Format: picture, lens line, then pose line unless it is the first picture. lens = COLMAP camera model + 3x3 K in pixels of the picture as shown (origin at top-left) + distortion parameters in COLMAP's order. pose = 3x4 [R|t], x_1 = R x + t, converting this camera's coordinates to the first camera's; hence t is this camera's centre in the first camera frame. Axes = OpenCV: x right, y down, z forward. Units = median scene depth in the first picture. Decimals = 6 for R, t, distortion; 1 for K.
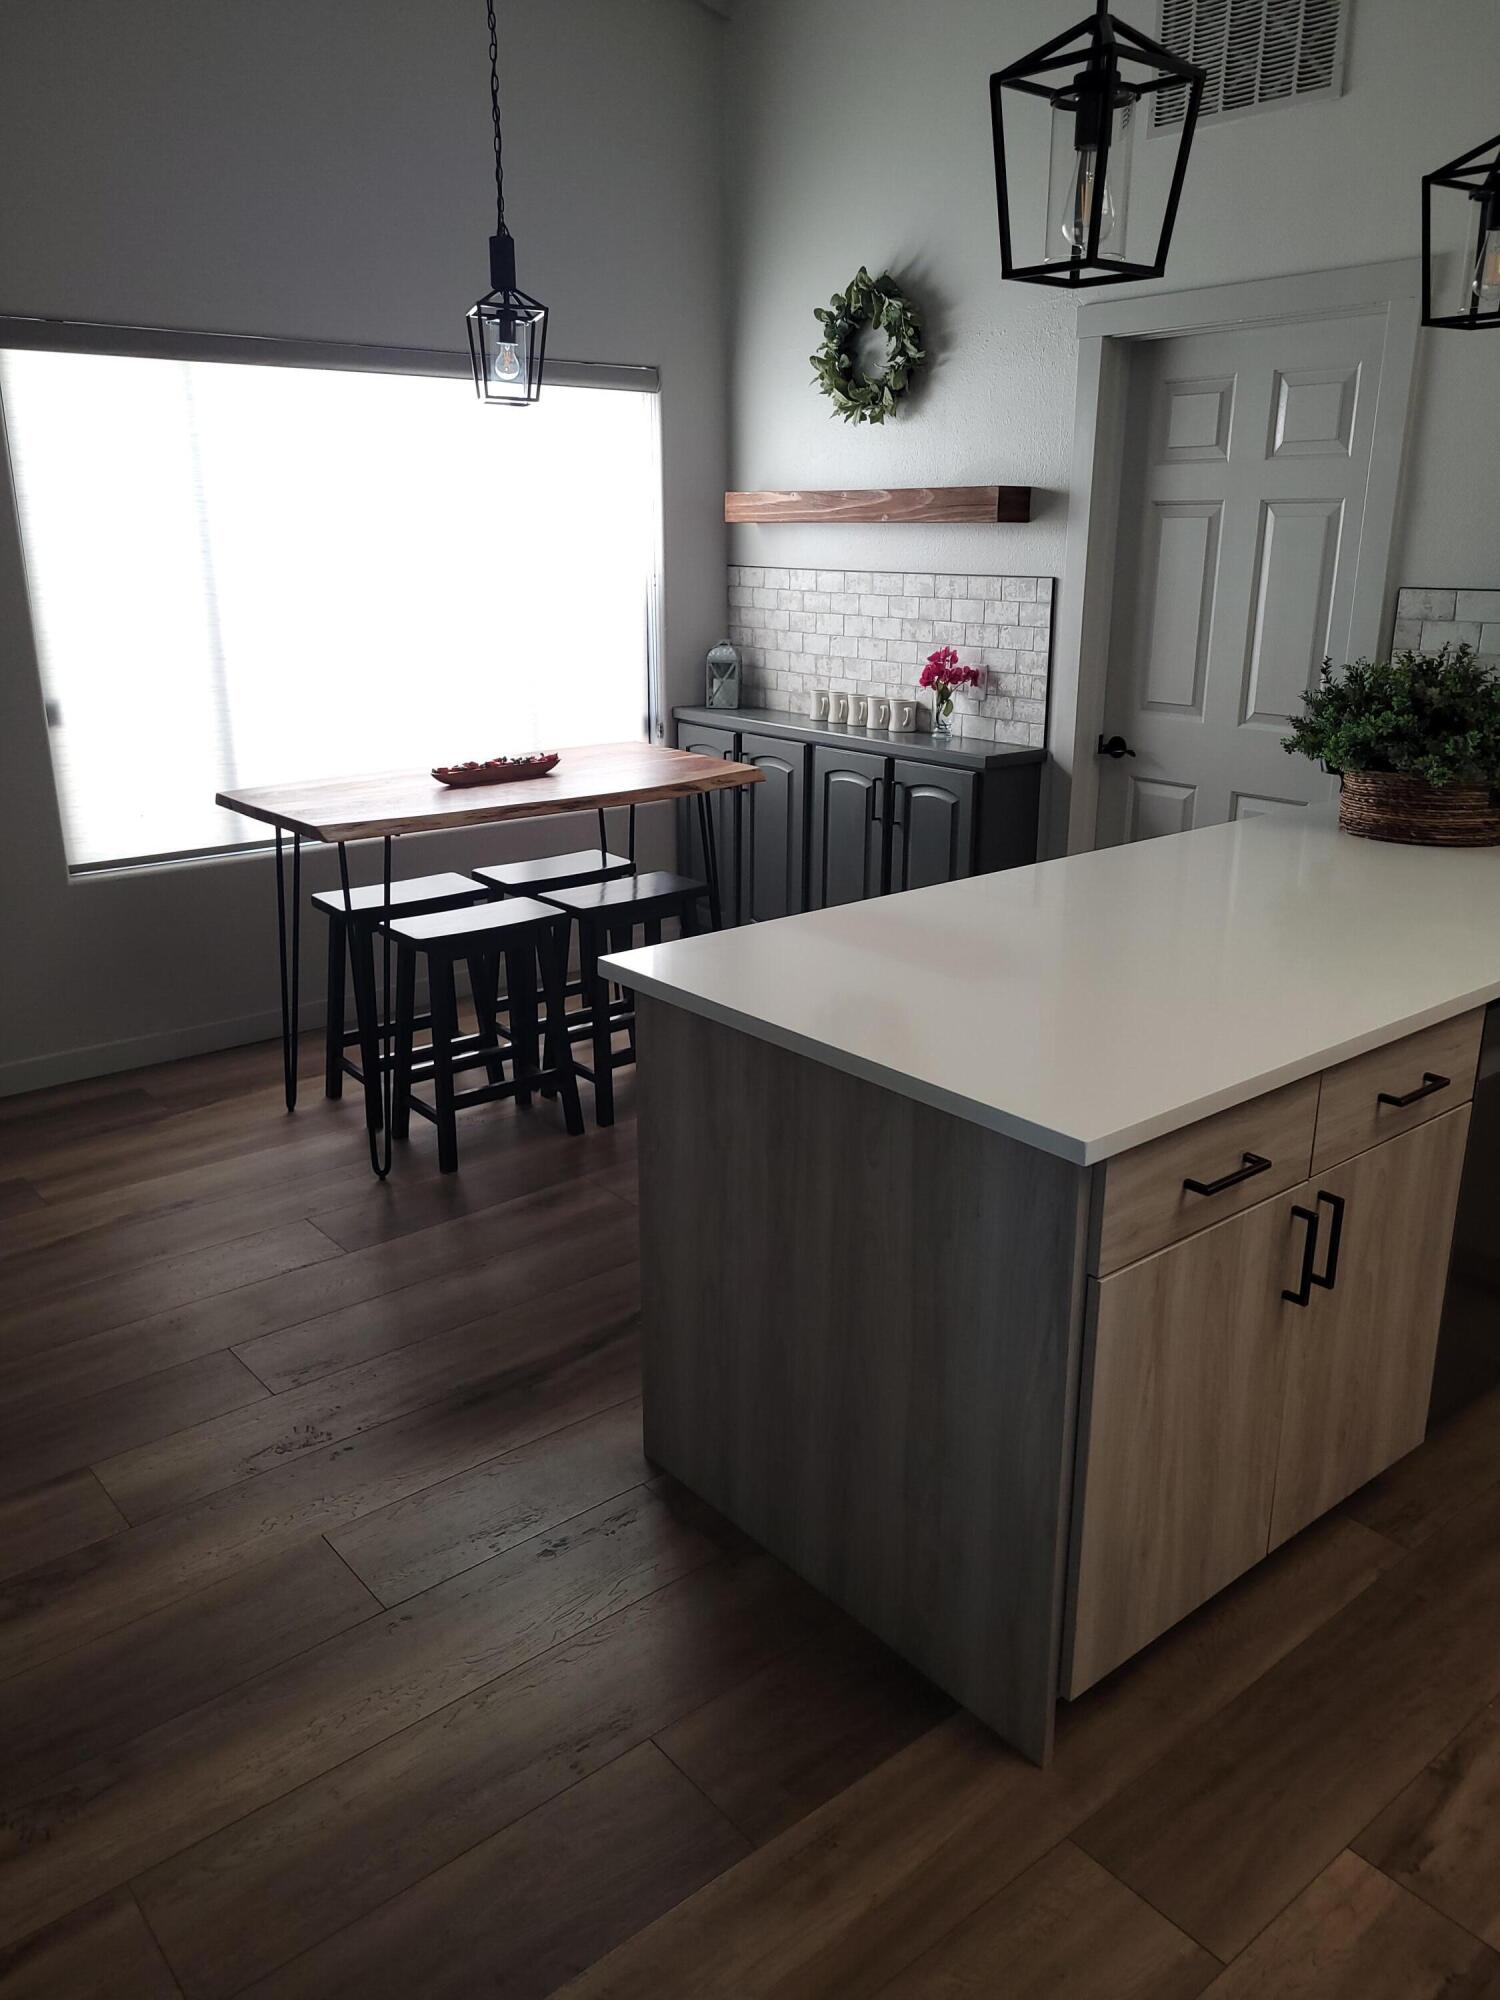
lens RADIAL K [[1491.9, 0, 736.7], [0, 1491.9, 990.2], [0, 0, 1]] dist [0.006594, 0.002454]
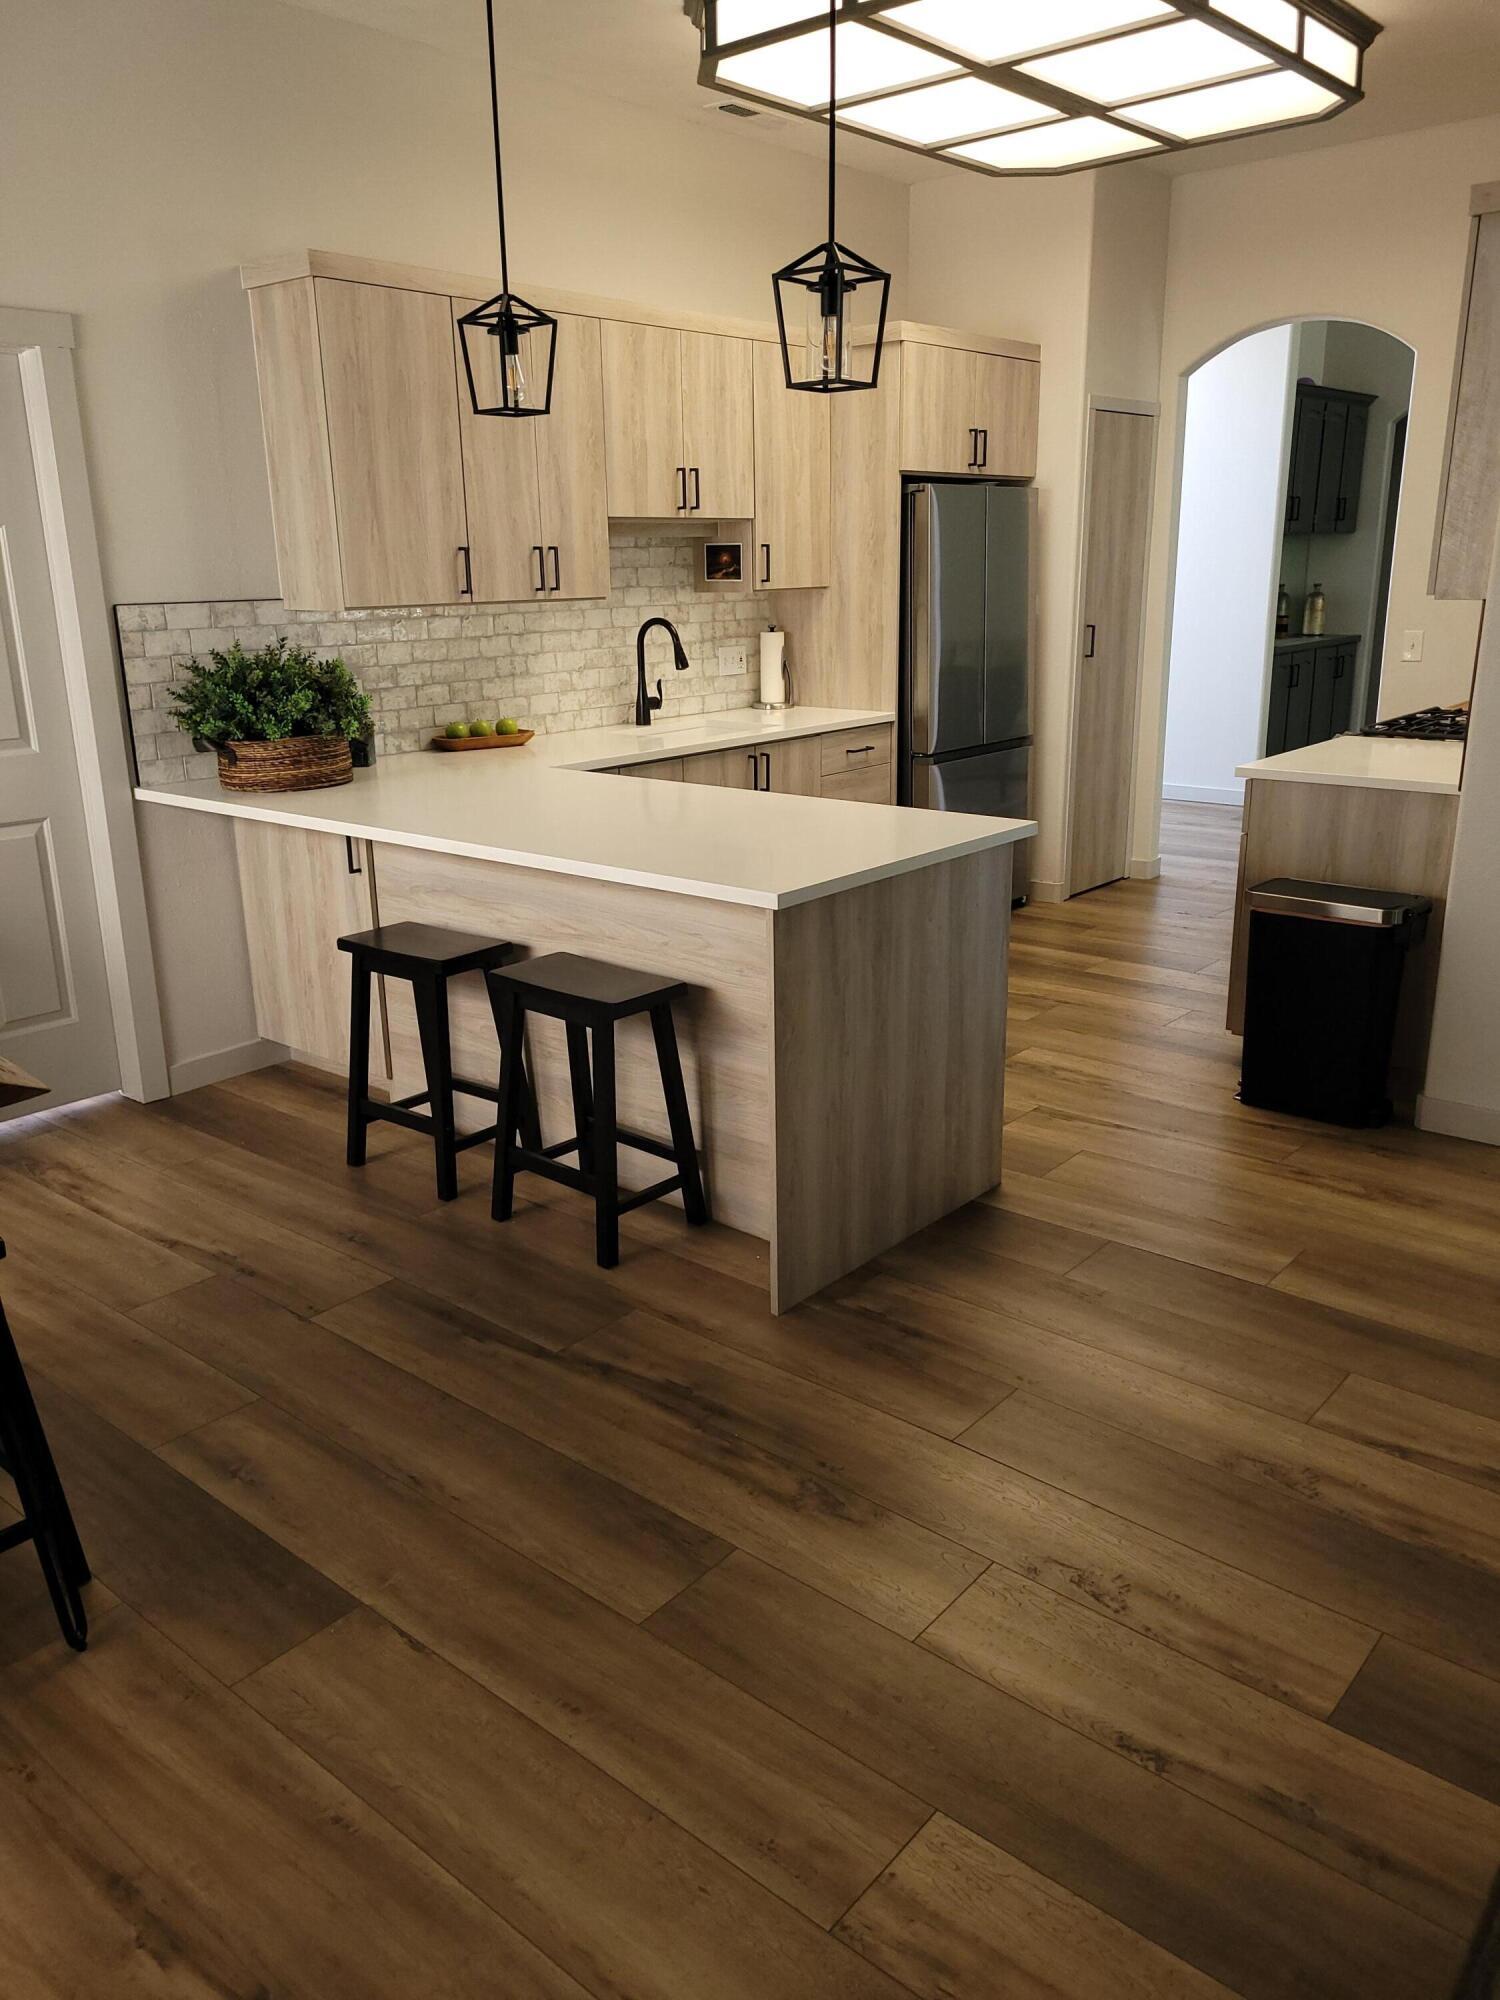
lens RADIAL K [[1491.9, 0, 736.7], [0, 1491.9, 990.2], [0, 0, 1]] dist [0.006594, 0.002454]
pose [[-0.171374, -0.279451, 0.944742, -0.972081], [0.307242, 0.895947, 0.320751, -0.275680], [-0.936073, 0.345233, -0.067683, 0.895358]]
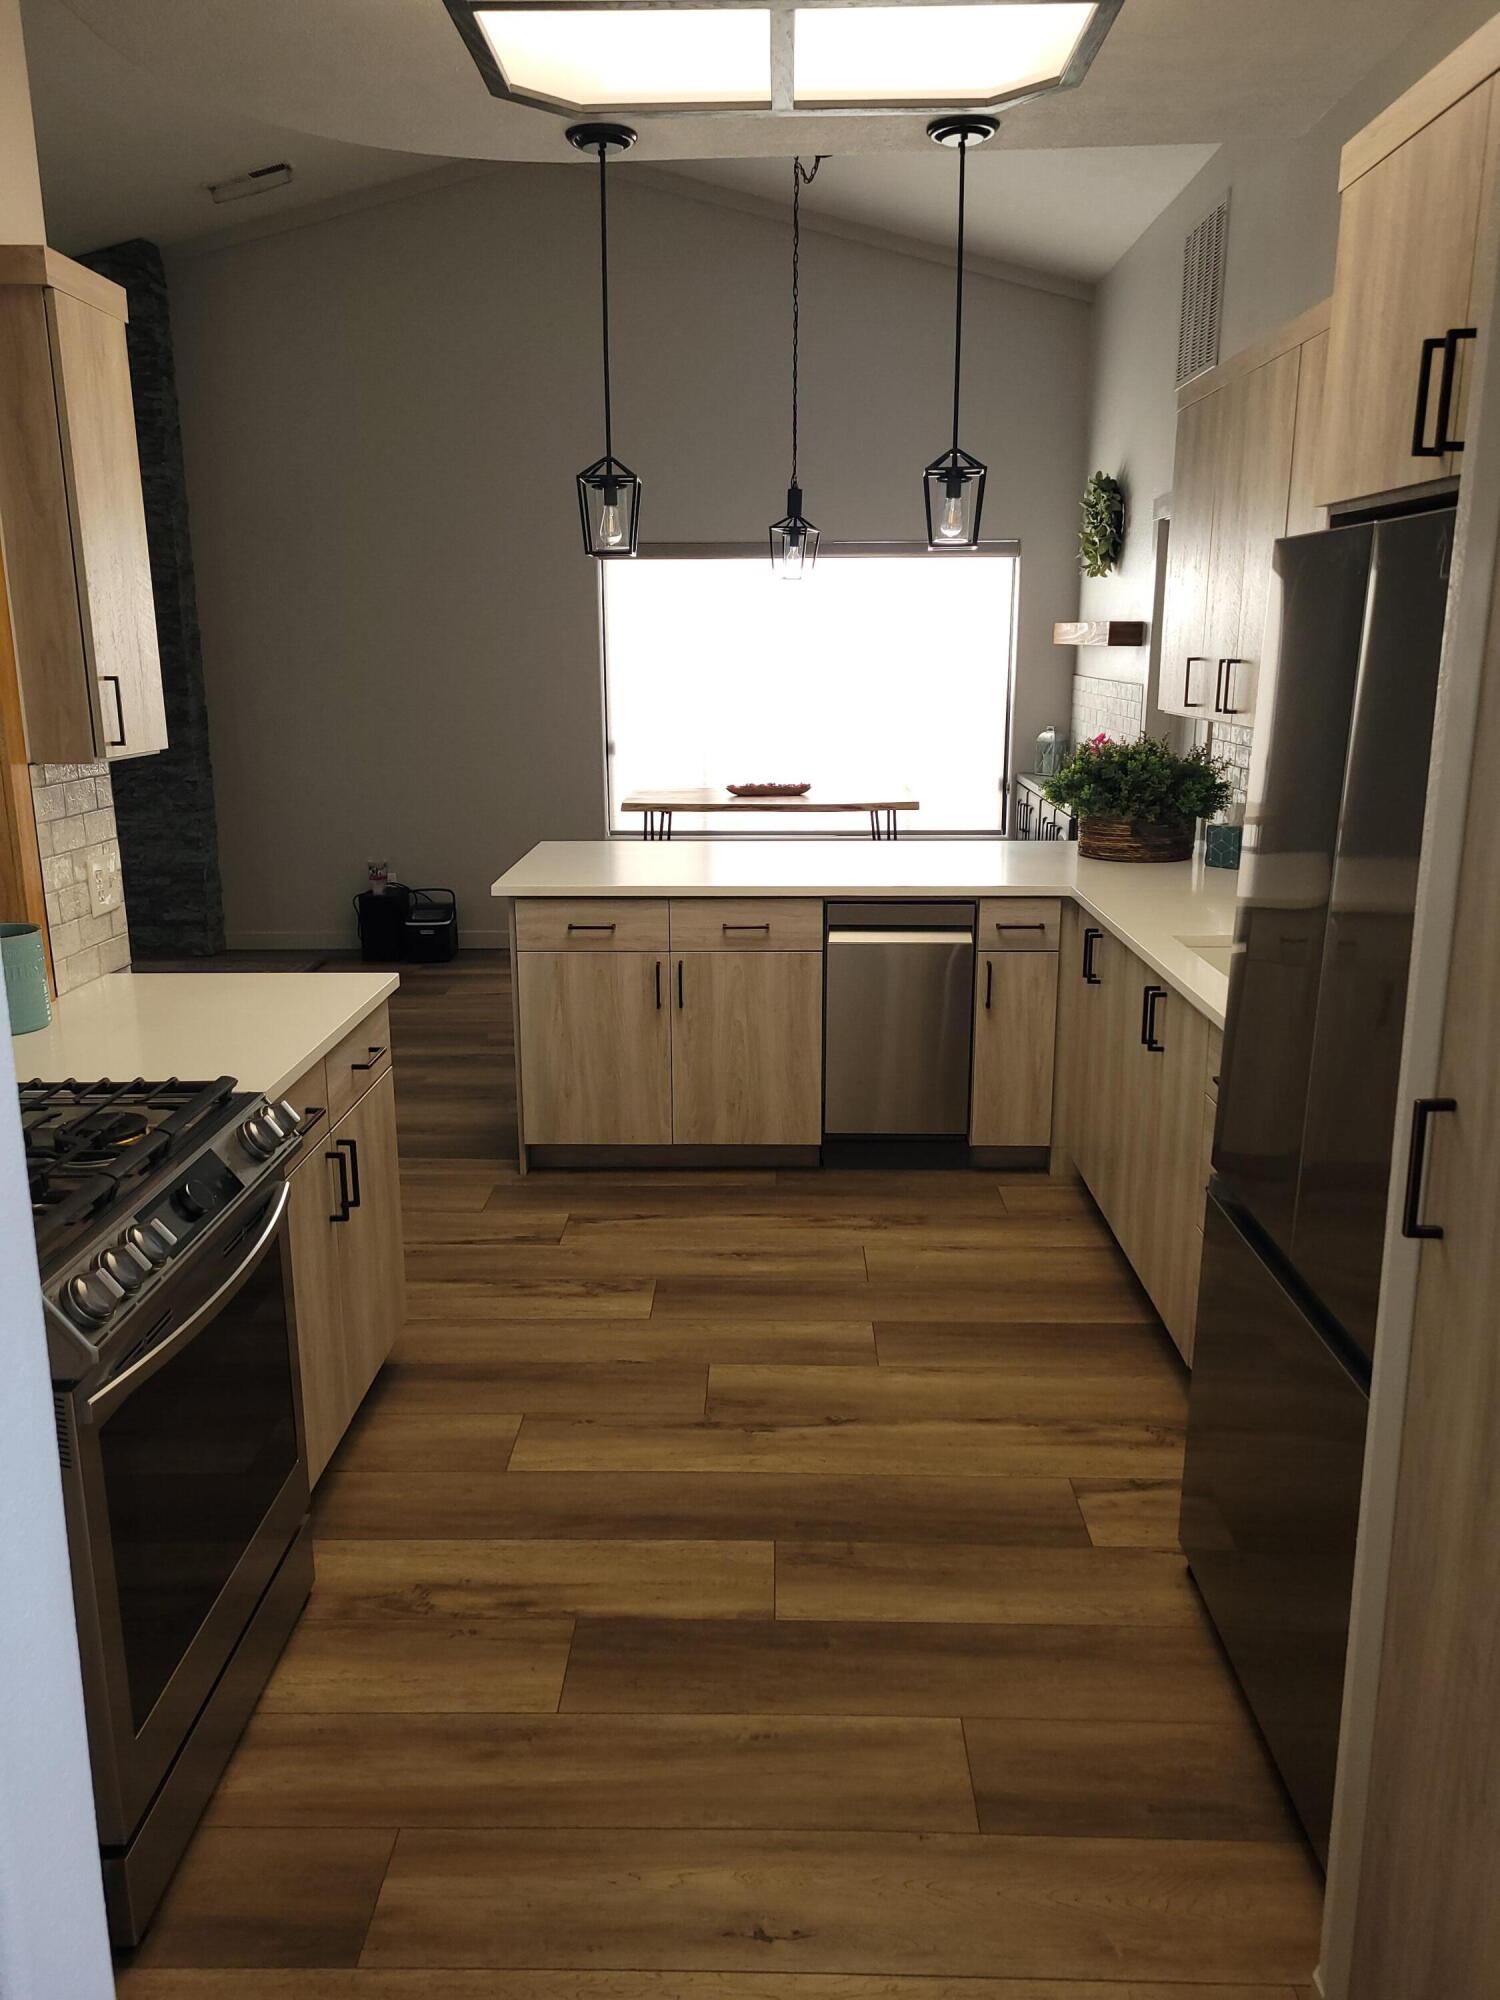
lens RADIAL K [[1491.9, 0, 736.7], [0, 1491.9, 990.2], [0, 0, 1]] dist [0.006594, 0.002454]
pose [[0.755612, 0.145600, -0.638632, 1.261922], [-0.187191, 0.982320, 0.002478, 0.107293], [0.627702, 0.117673, 0.769508, -0.414743]]
